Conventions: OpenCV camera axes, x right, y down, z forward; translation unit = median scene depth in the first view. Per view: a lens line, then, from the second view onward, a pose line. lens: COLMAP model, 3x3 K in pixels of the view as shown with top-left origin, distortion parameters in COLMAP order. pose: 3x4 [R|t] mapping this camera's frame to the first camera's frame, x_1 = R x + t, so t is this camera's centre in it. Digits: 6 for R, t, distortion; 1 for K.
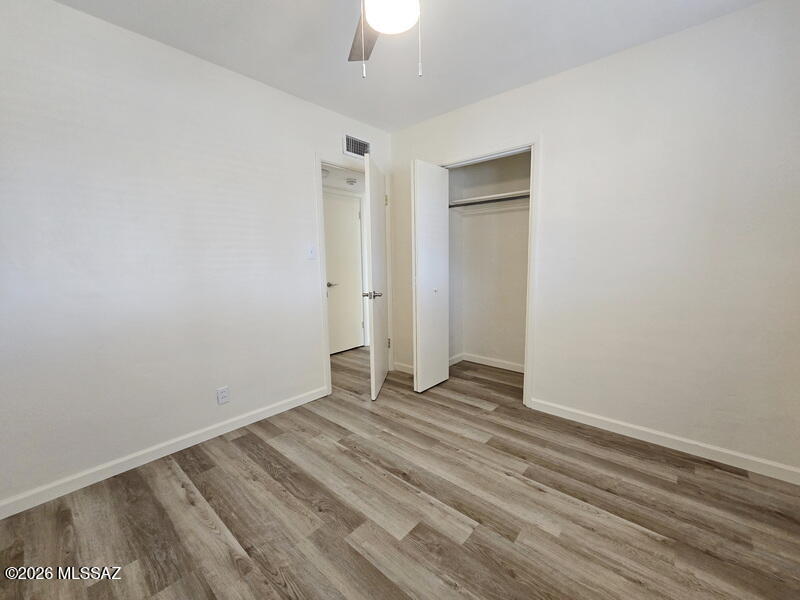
lens RADIAL K [[329.3, 0, 405.5], [0, 329.3, 296.4], [0, 0, 1]] dist [-0.001100, 0.000225]
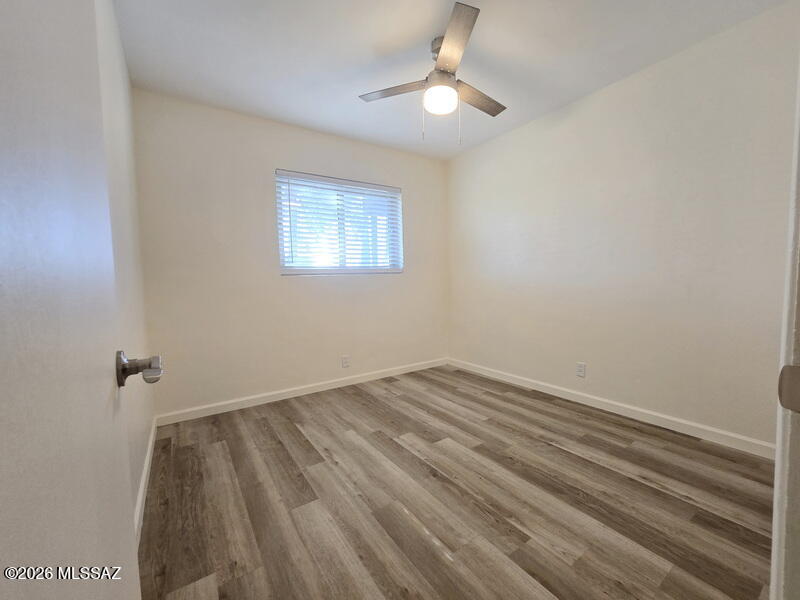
lens RADIAL K [[329.3, 0, 405.5], [0, 329.3, 296.4], [0, 0, 1]] dist [-0.001100, 0.000225]
pose [[-0.967577, 0.023074, 0.251520, -0.173354], [0.063288, 0.986199, 0.152993, -0.124631], [-0.244518, 0.163950, -0.955684, 1.844592]]
